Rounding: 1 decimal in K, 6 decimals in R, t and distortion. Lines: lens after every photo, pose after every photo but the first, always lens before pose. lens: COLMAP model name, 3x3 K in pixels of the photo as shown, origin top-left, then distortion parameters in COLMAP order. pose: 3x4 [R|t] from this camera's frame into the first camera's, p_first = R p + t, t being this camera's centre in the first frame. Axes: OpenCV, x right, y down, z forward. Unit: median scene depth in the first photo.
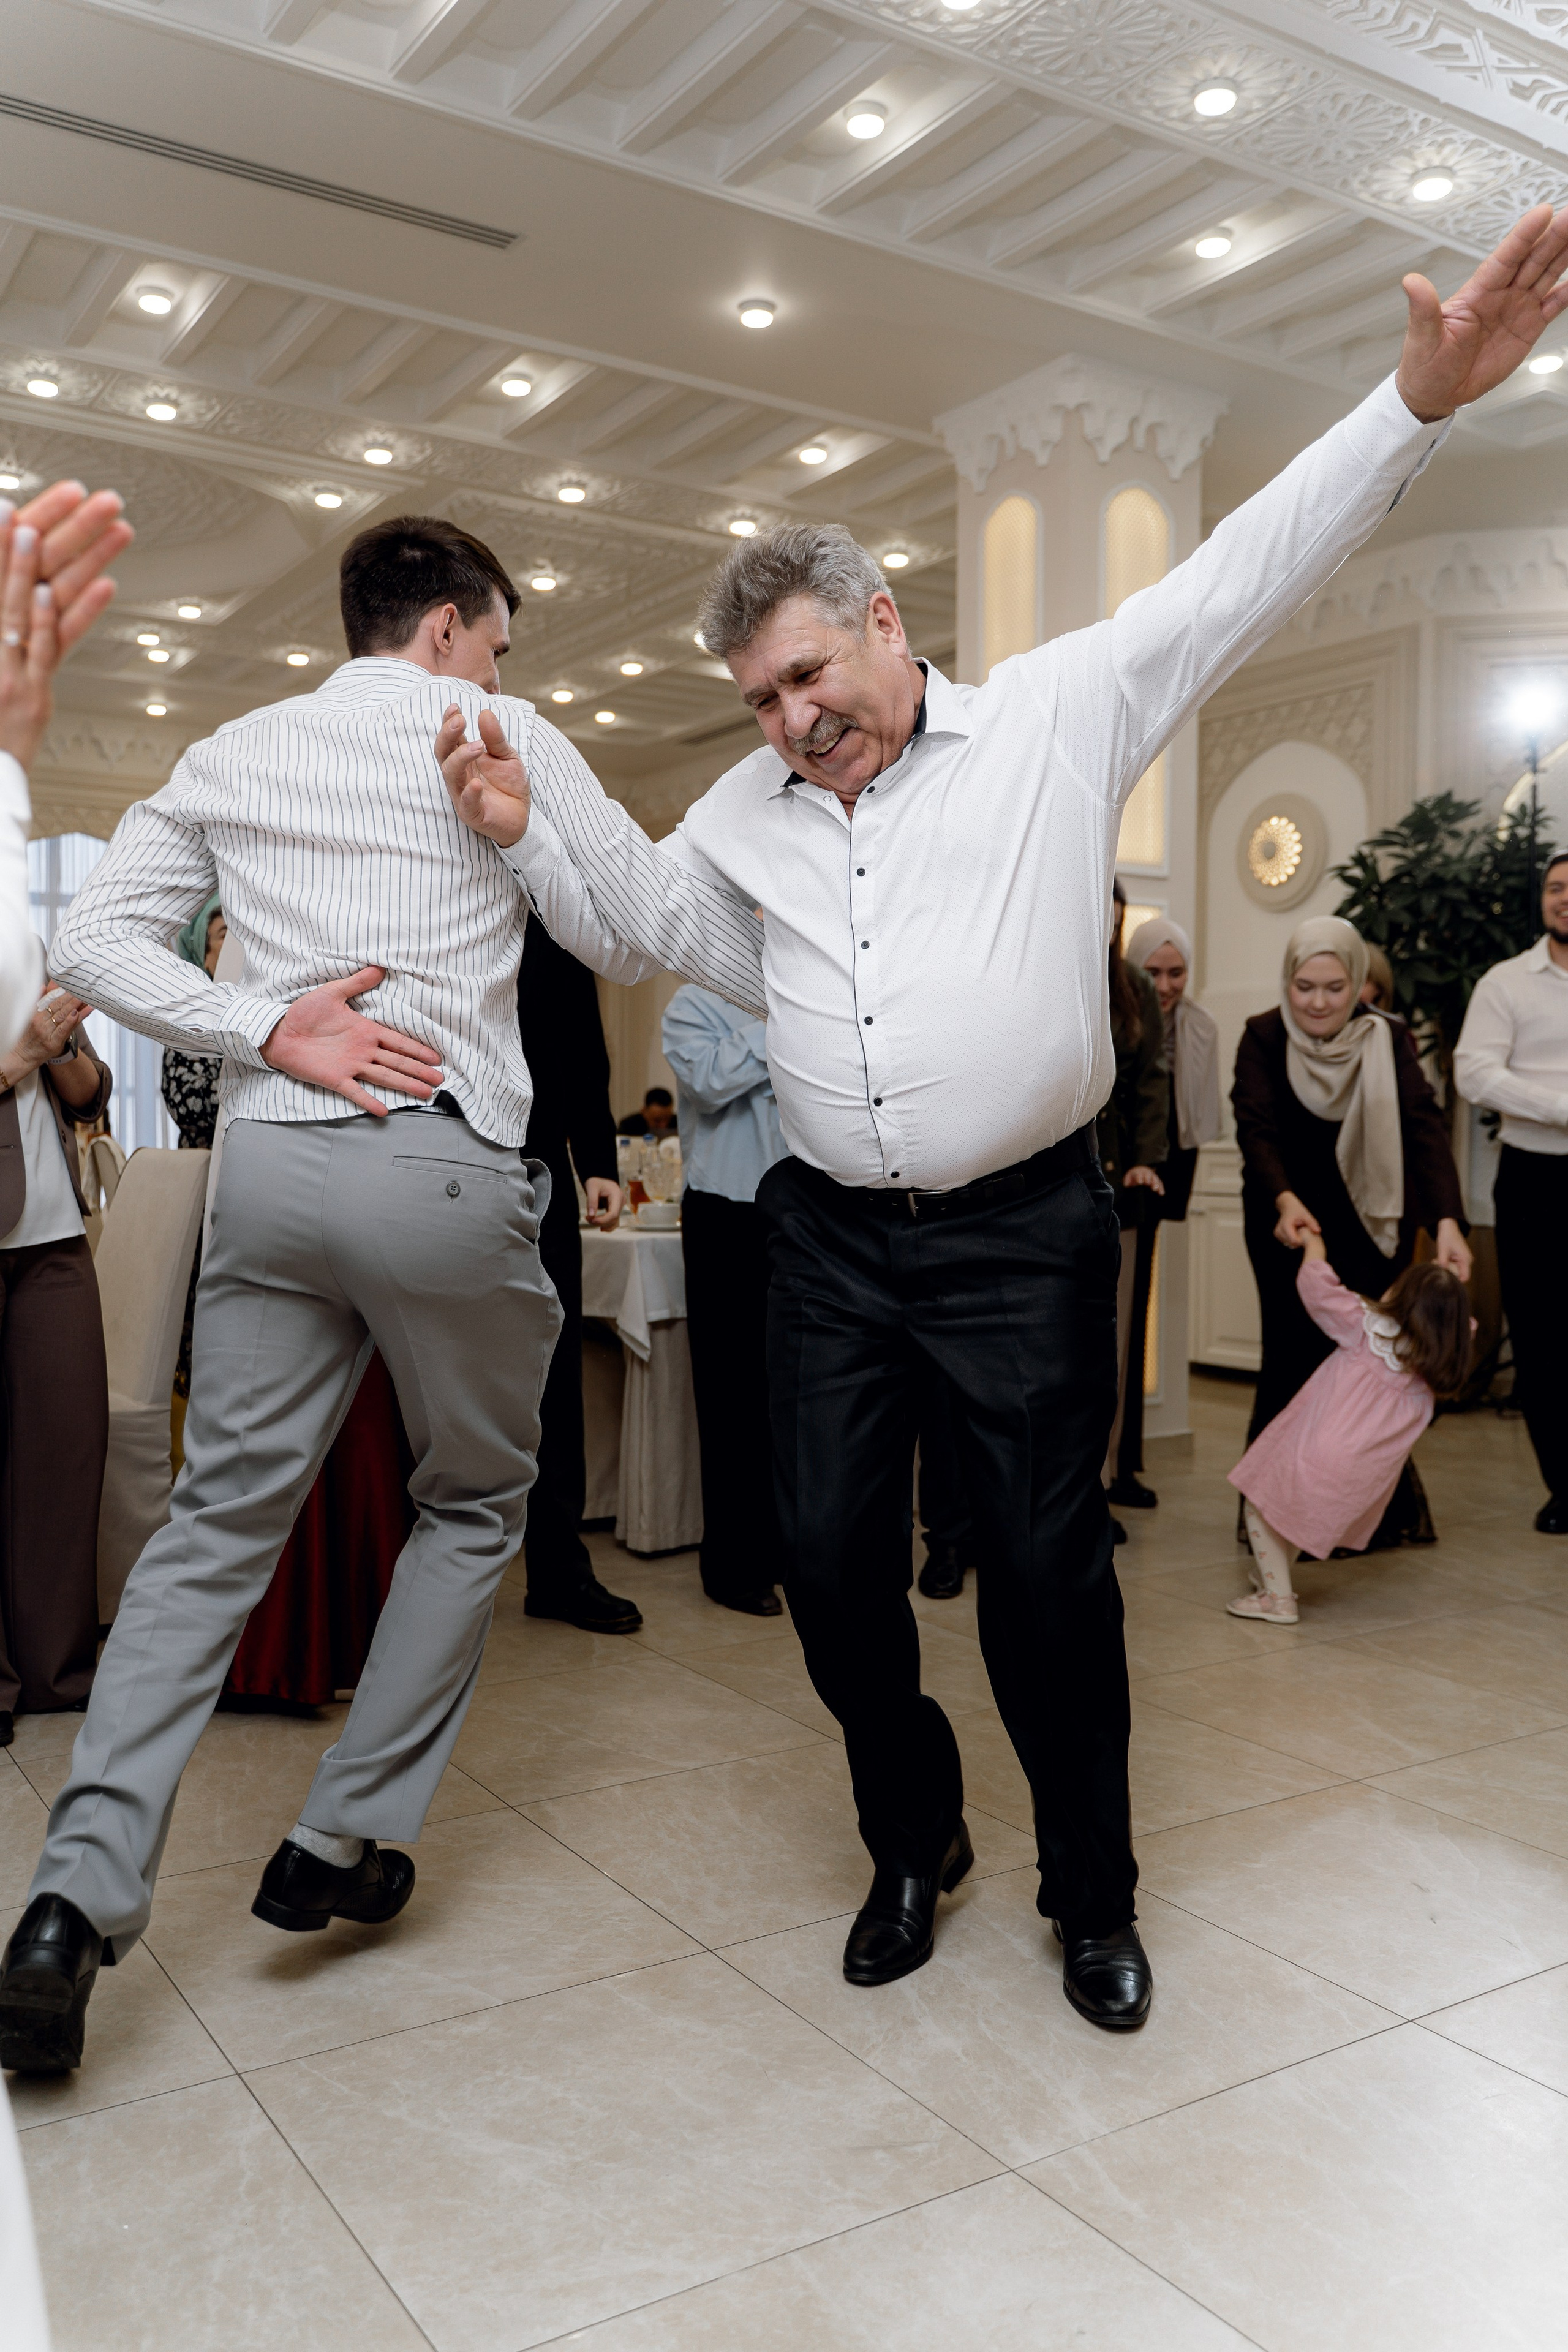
lens RADIAL K [[1887.7, 0, 784.0], [0, 1887.7, 1176.0], [0, 0, 1]] dist [0.013351, -0.031402]
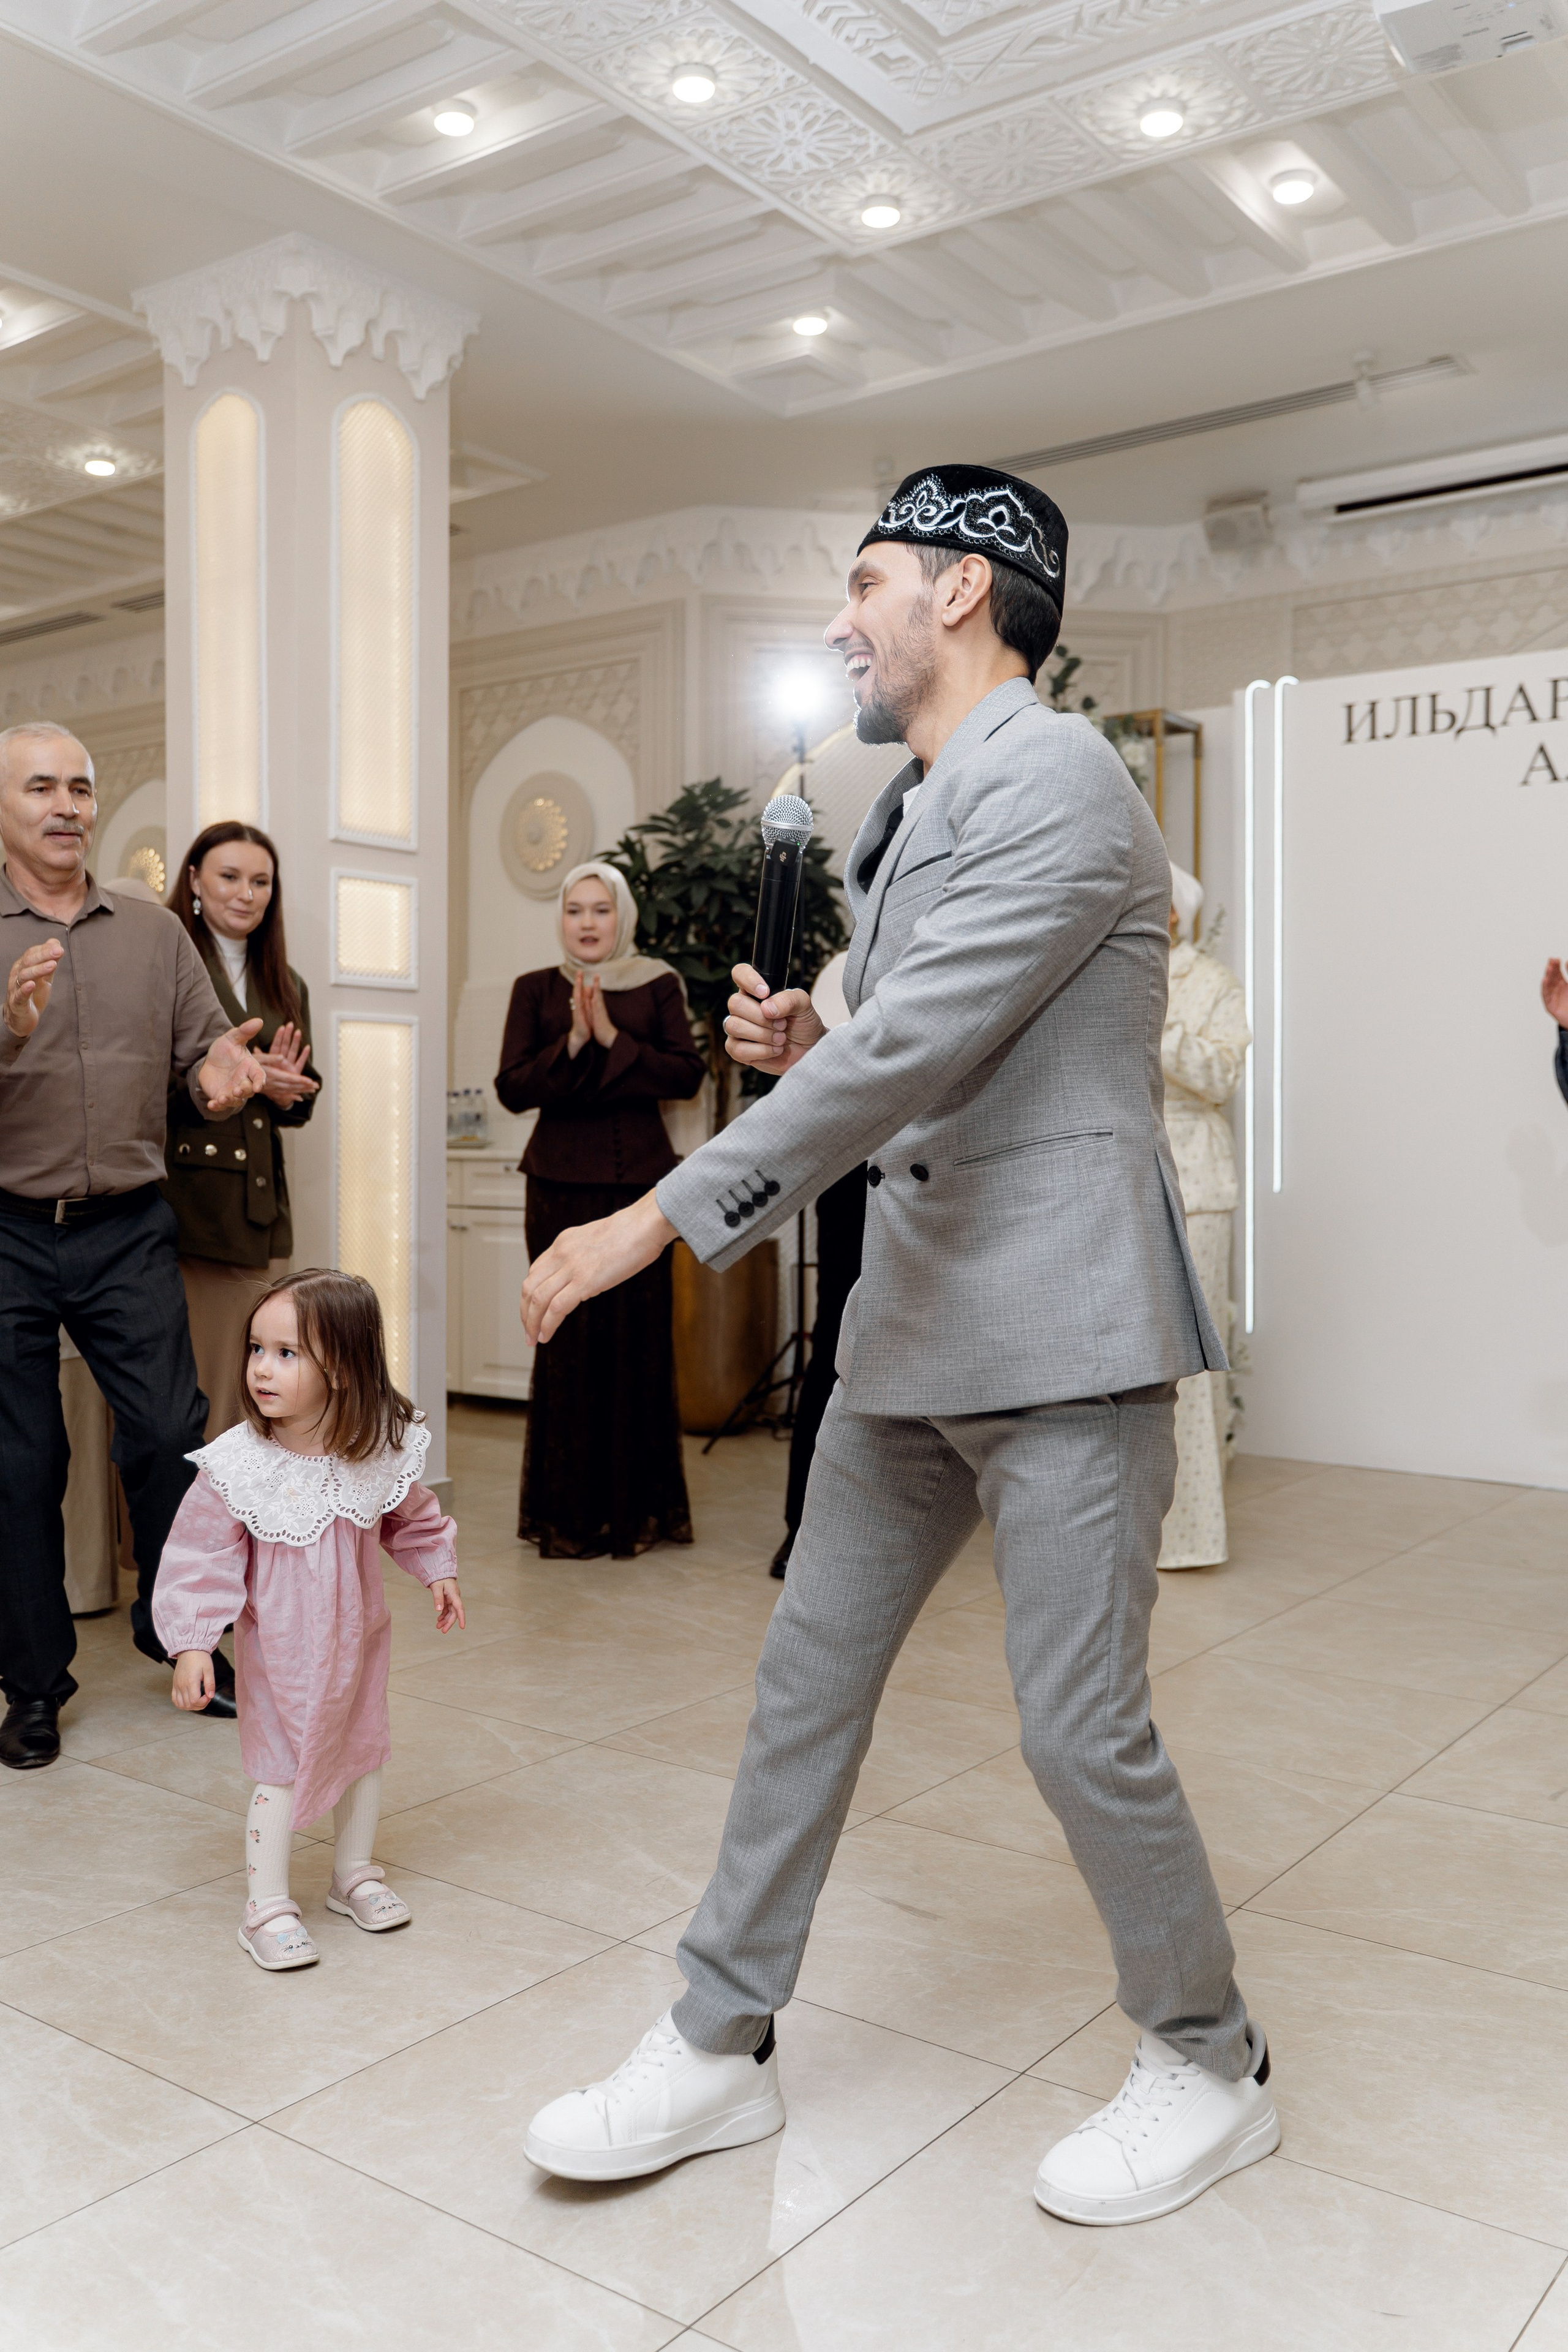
lens RADIAL K [[1887.7, 0, 784.0], [0, 1887.7, 1176.0], [0, 0, 1]] dist [0.013351, -0.031402]
pose [[0.931611, -0.010936, 0.363293, 0.039773], [0.010660, 0.999939, 0.002763, -0.007492], [-0.363301, 0.001299, 0.931671, 0.114661]]
